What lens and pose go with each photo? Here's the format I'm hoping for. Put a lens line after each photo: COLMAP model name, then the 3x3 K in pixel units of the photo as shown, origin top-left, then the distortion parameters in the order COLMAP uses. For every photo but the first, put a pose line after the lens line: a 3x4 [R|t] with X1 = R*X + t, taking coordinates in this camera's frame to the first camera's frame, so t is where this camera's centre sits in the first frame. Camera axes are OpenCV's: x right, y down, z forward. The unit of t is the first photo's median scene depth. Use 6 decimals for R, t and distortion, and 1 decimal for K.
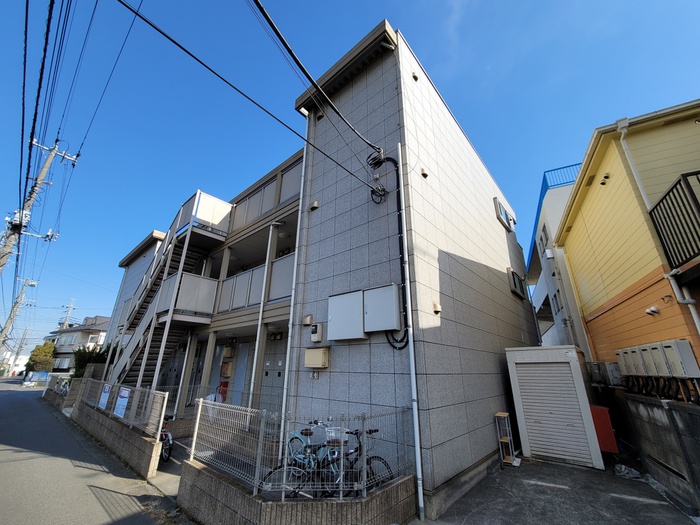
lens RADIAL K [[285.6, 0, 350.0], [0, 285.6, 262.5], [0, 0, 1]] dist [-0.002388, 0.001062]
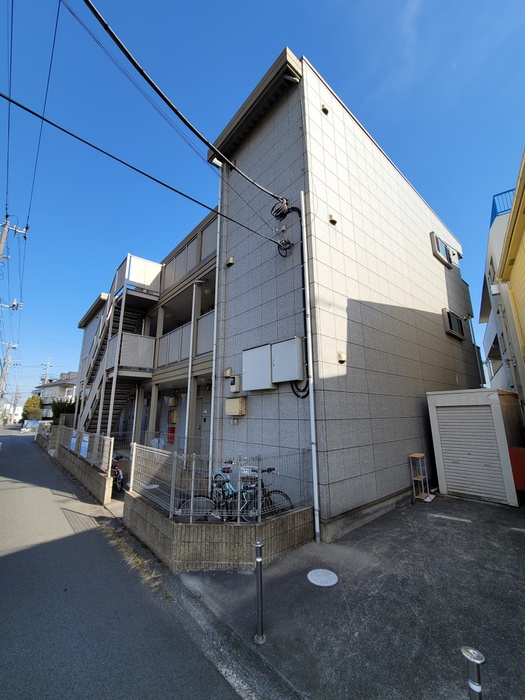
lens RADIAL K [[285.6, 0, 263.0], [0, 285.6, 345.2], [0, 0, 1]] dist [-0.002388, 0.001062]
pose [[0.990623, -0.048586, -0.127694, 0.124320], [0.064084, 0.990678, 0.120212, -0.022089], [0.120663, -0.127268, 0.984502, -0.033626]]
